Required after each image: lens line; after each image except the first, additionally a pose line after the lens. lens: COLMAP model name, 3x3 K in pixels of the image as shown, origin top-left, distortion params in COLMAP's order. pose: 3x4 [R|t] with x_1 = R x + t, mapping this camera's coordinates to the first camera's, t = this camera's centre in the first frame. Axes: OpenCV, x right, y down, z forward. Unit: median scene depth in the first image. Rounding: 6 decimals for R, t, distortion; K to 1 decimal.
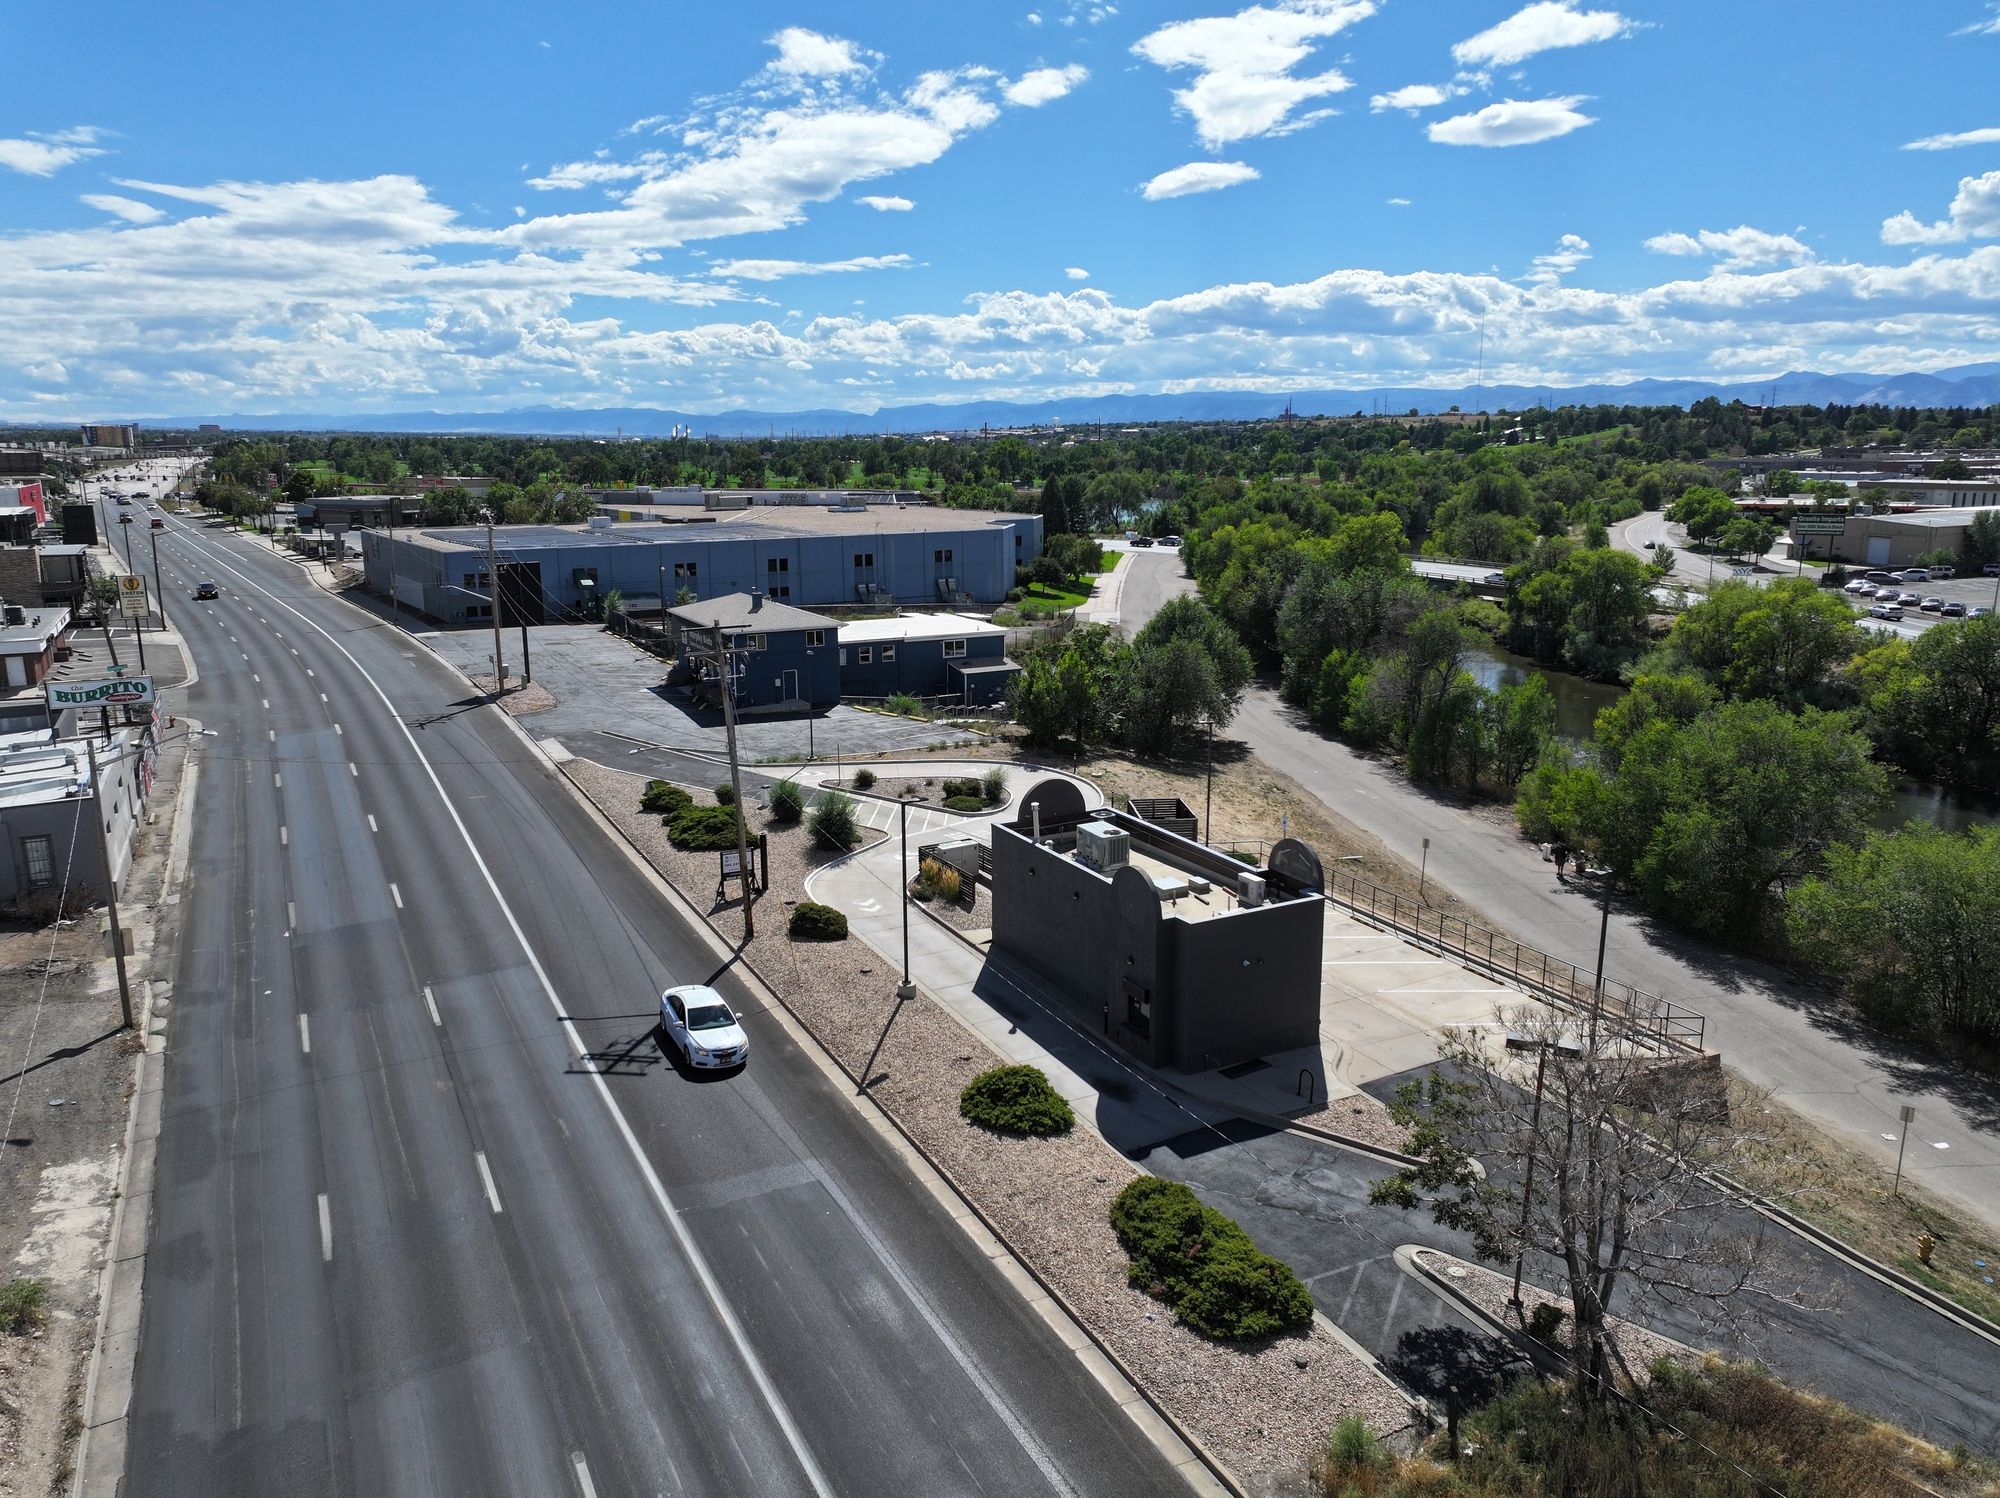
lens RADIAL K [[1384.6, 0, 1068.0], [0, 1384.6, 746.1], [0, 0, 1]] dist [0.004241, 0.010014]
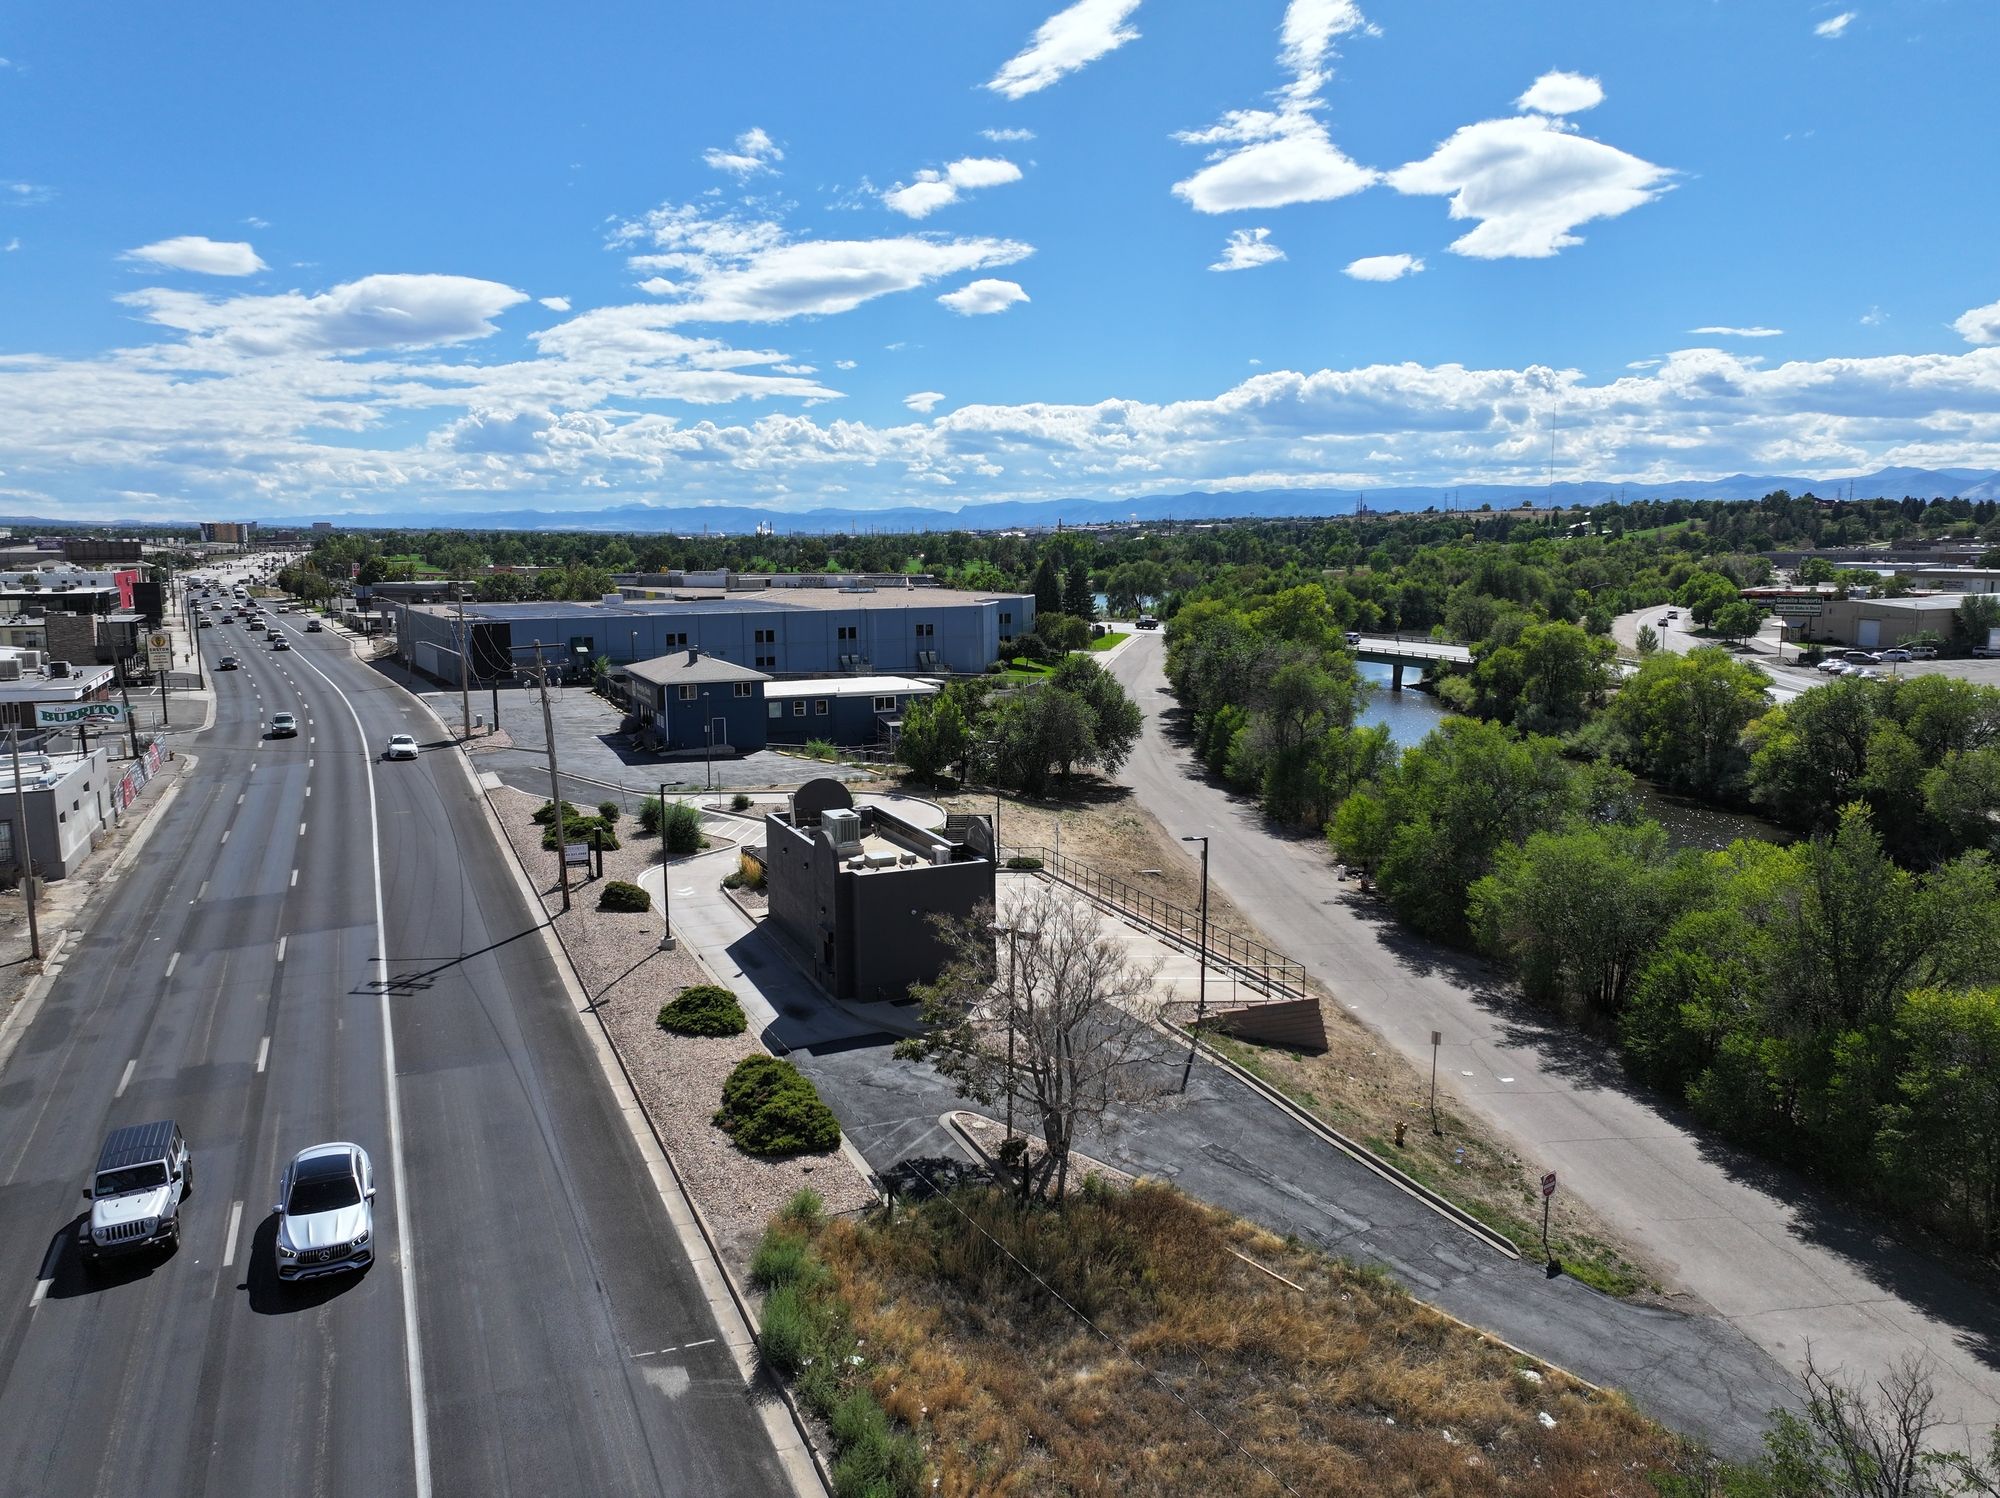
lens RADIAL K [[1384.6, 0, 1068.0], [0, 1384.6, 746.1], [0, 0, 1]] dist [0.004241, 0.010014]
pose [[0.998422, 0.006939, -0.055726, 0.083616], [-0.010663, 0.997710, -0.066794, 0.022985], [0.055135, 0.067283, 0.996209, -0.053855]]
